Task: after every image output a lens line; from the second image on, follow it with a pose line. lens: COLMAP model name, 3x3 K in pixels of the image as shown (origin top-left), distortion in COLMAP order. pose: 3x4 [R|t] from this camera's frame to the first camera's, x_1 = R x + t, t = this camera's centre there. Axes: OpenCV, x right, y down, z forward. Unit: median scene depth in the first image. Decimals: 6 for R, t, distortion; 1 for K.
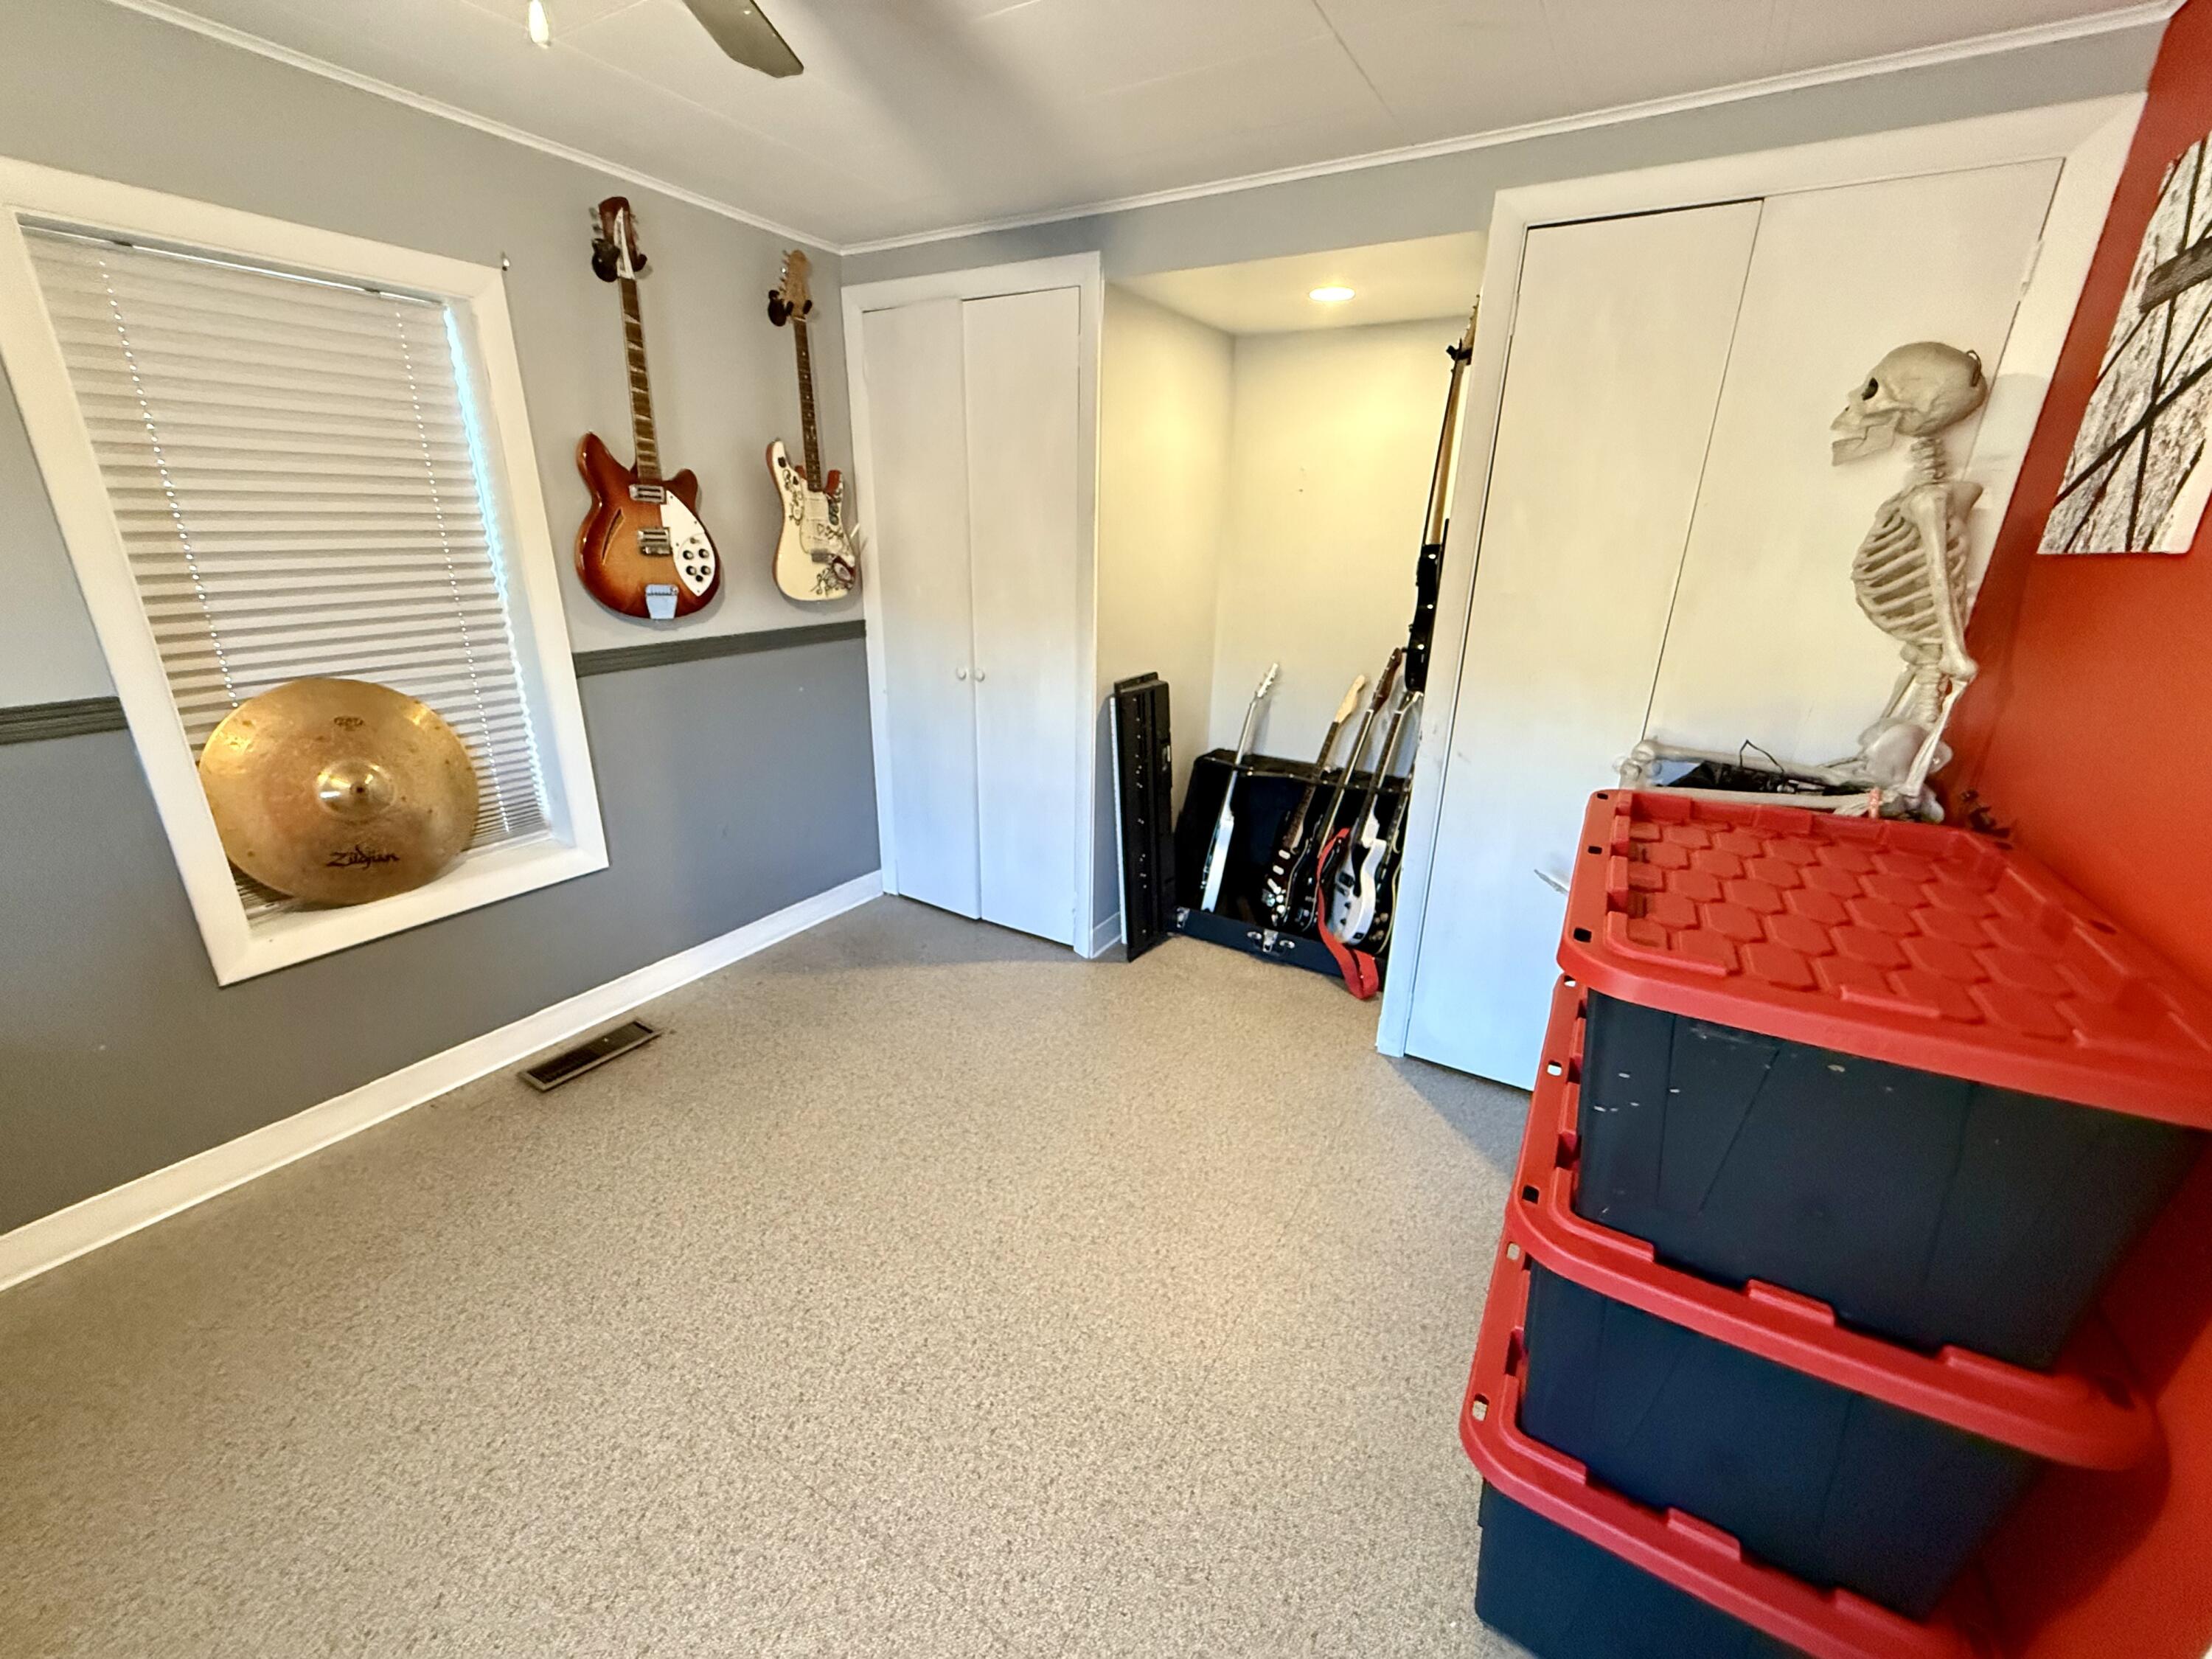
lens RADIAL K [[889.0, 0, 1099.1], [0, 889.0, 824.1], [0, 0, 1]] dist [0.001189, -0.000361]
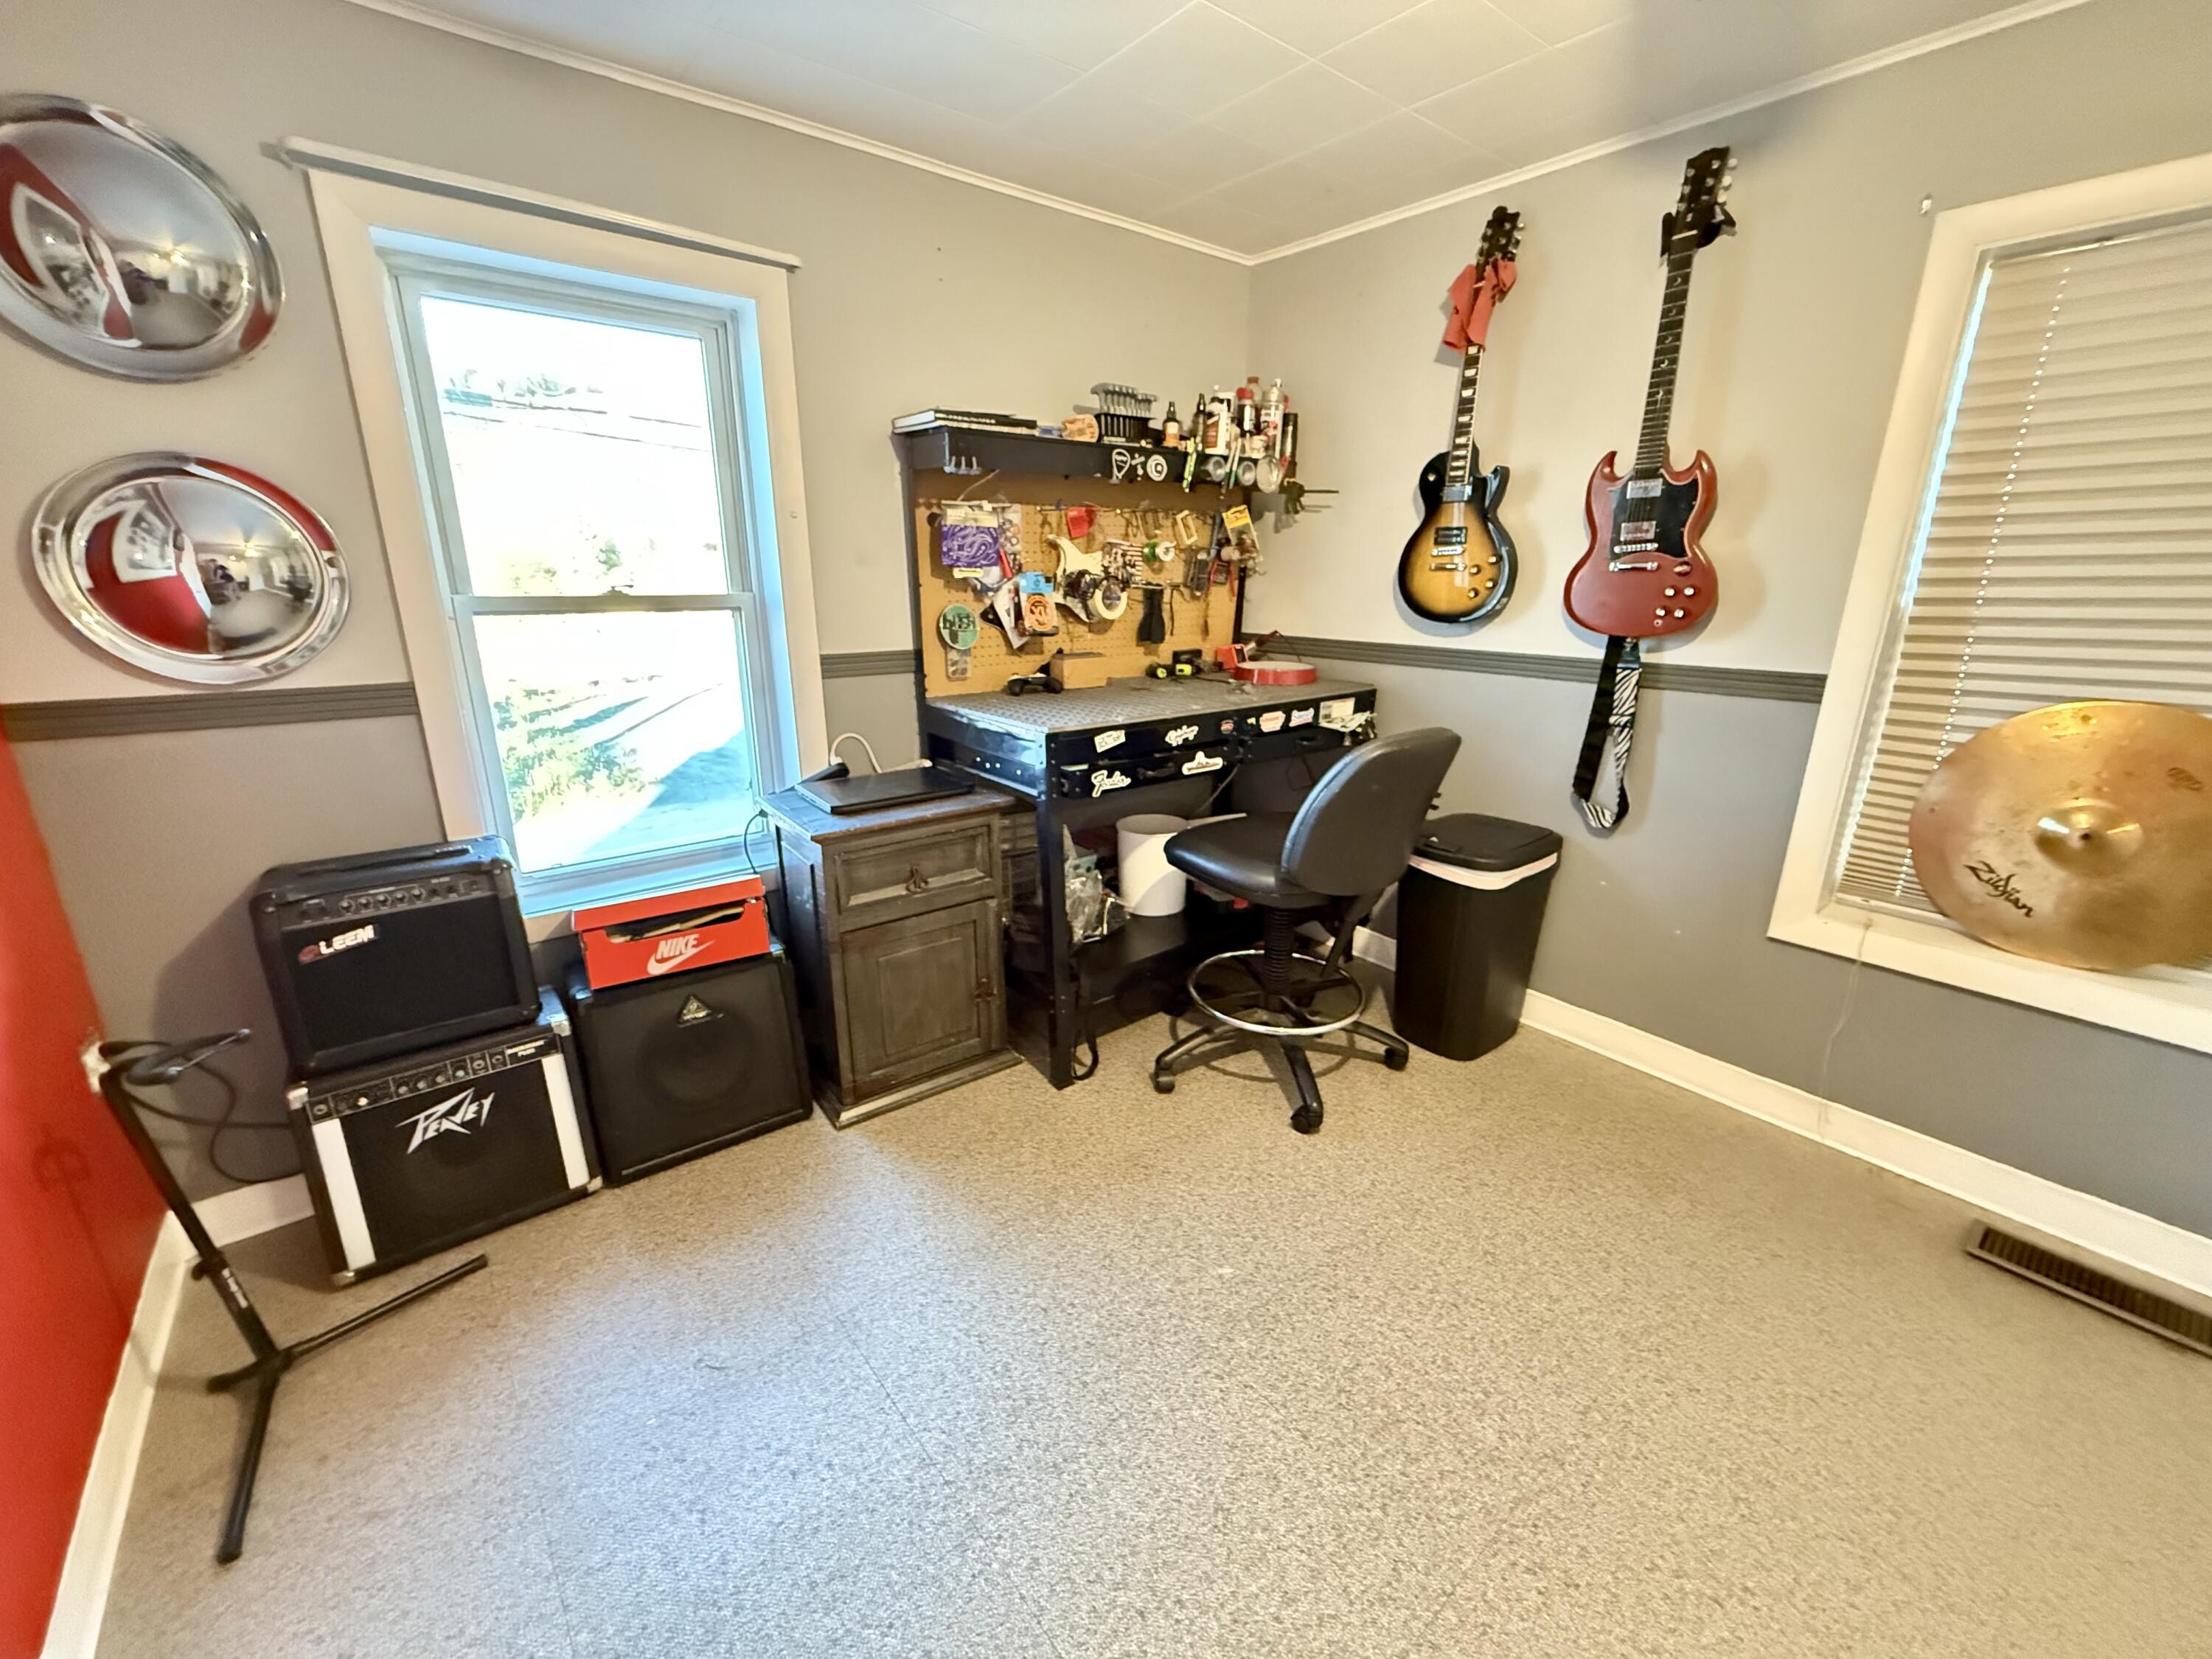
lens RADIAL K [[889.0, 0, 1098.5], [0, 889.0, 827.4], [0, 0, 1]] dist [0.001189, -0.000361]
pose [[-0.338214, 0.244179, -0.908839, 0.191117], [-0.311091, 0.882448, 0.352857, -0.048117], [0.888163, 0.402073, -0.222494, 0.290402]]
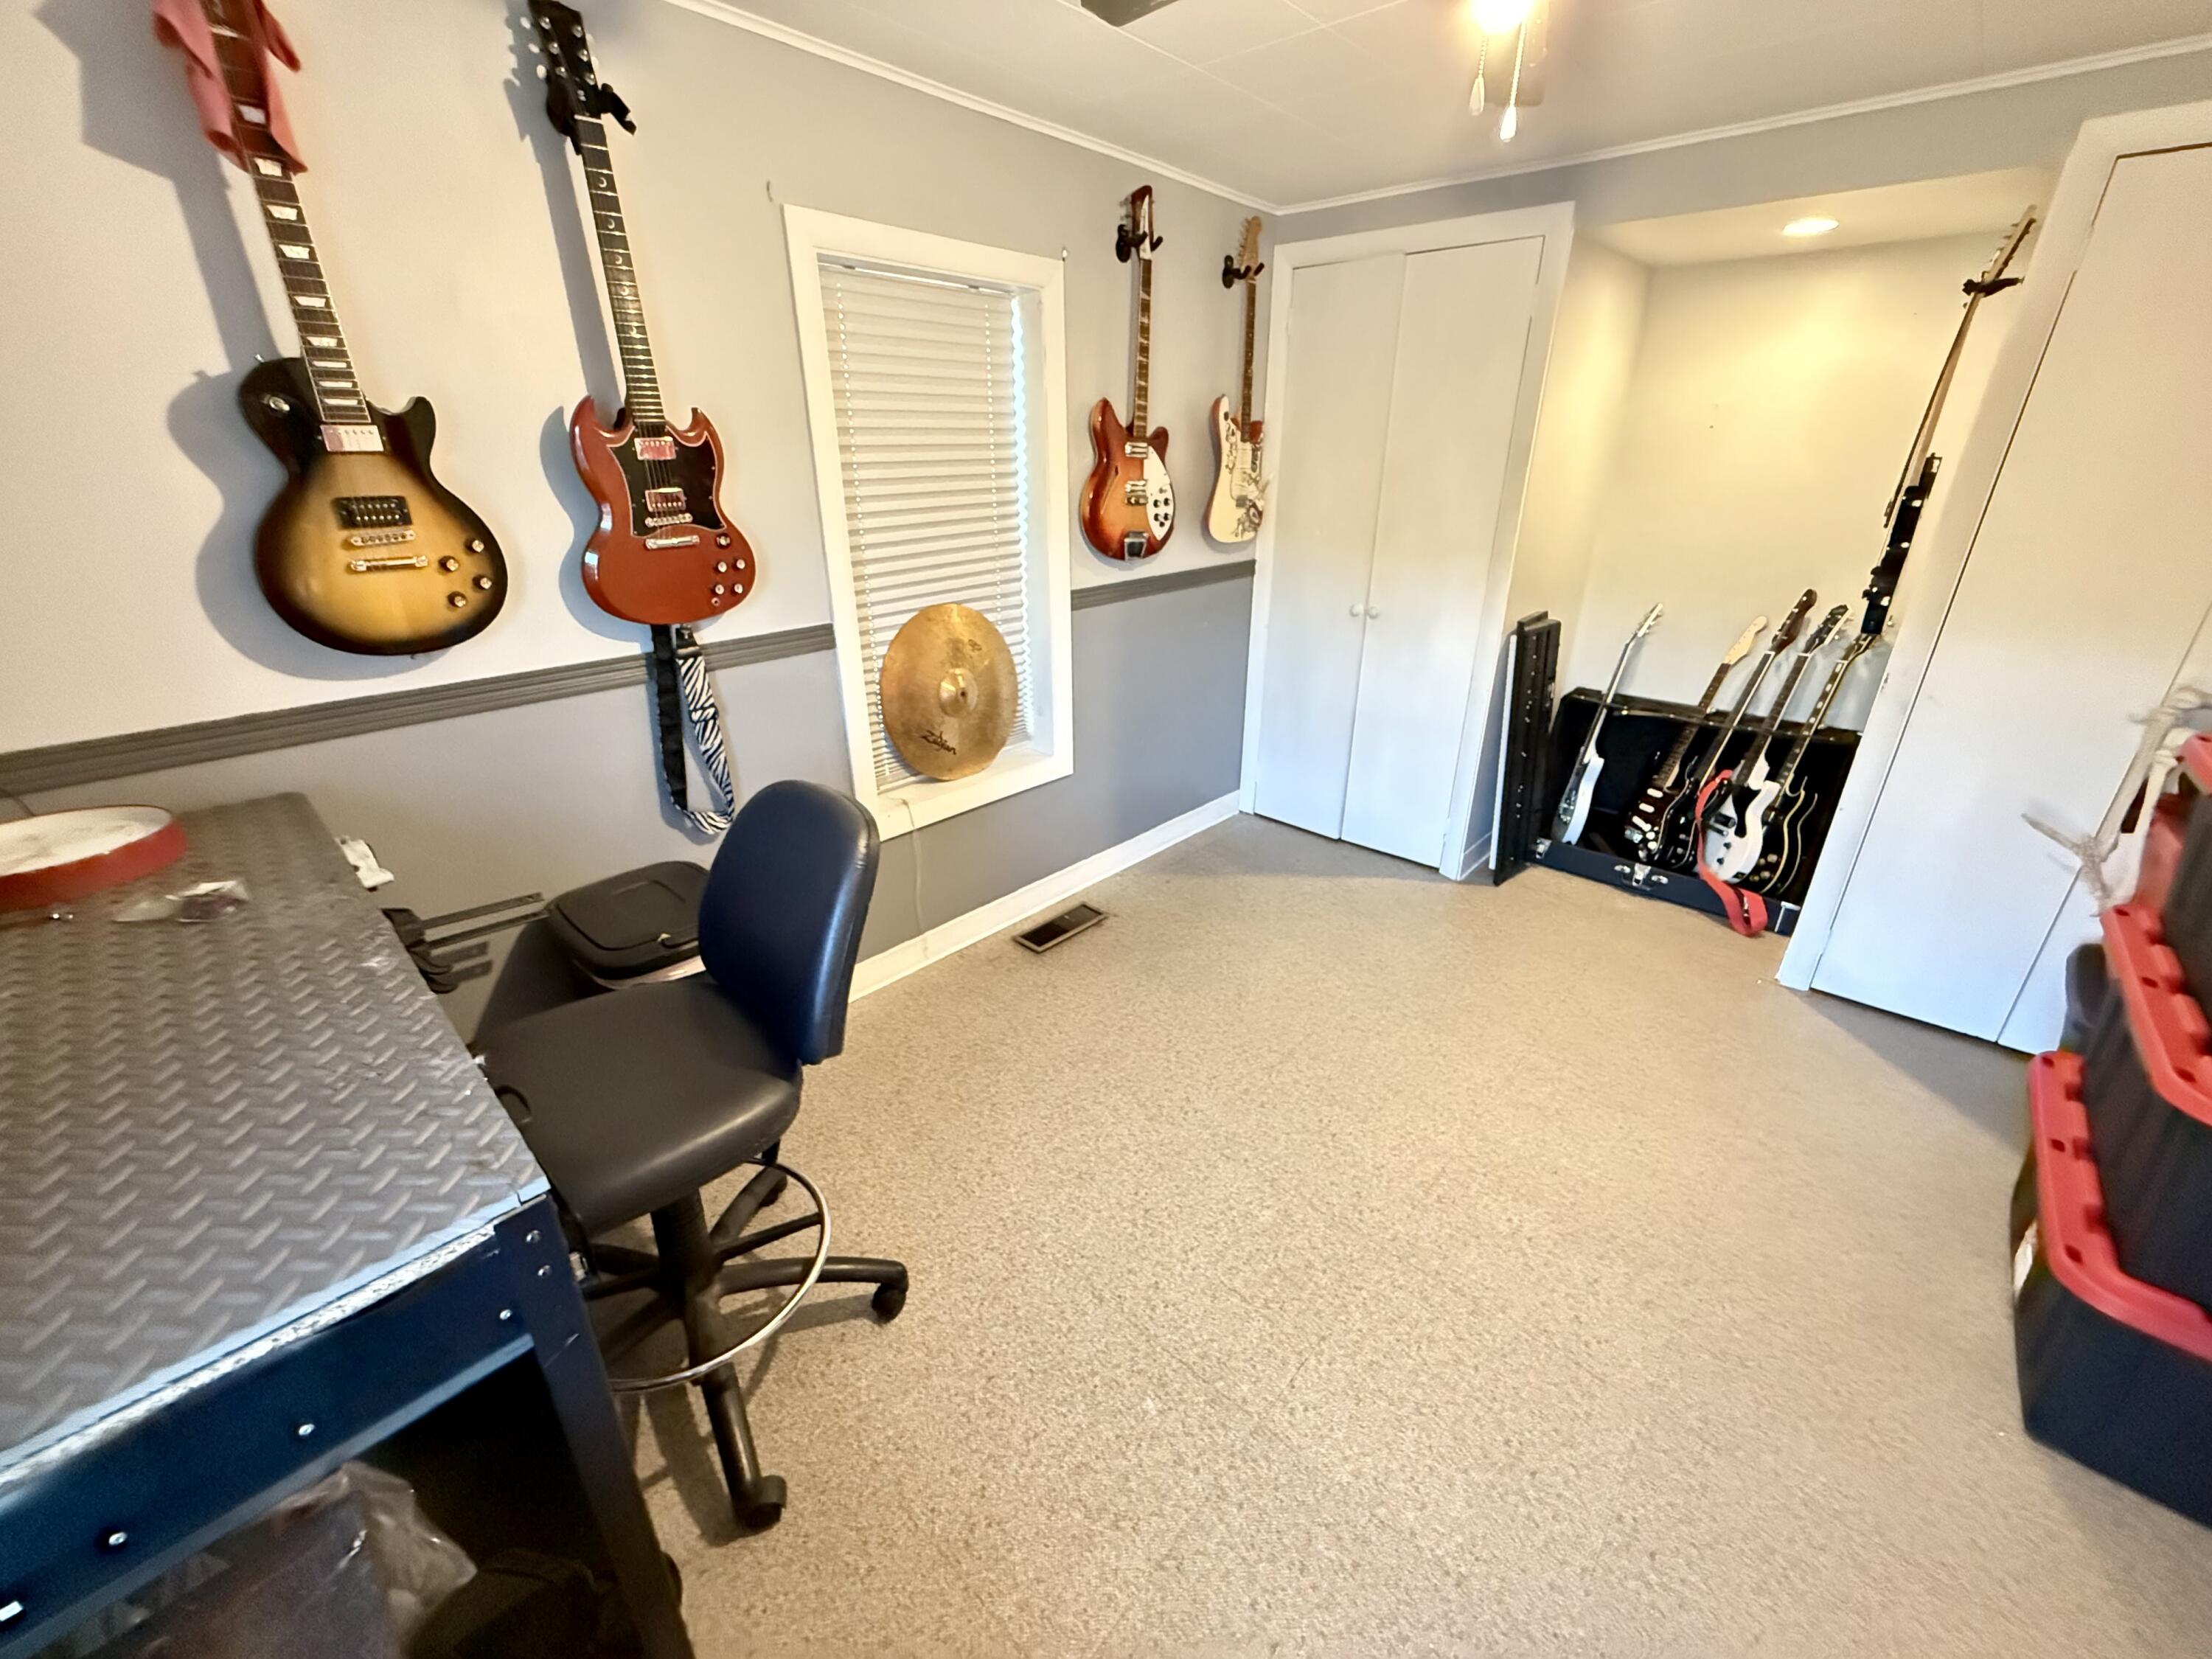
lens RADIAL K [[889.0, 0, 1095.4], [0, 889.0, 825.7], [0, 0, 1]] dist [0.001189, -0.000361]
pose [[0.981608, 0.055465, -0.182672, -0.270465], [-0.042054, 0.996183, 0.076490, 0.023271], [0.186217, -0.067401, 0.980194, -0.145899]]
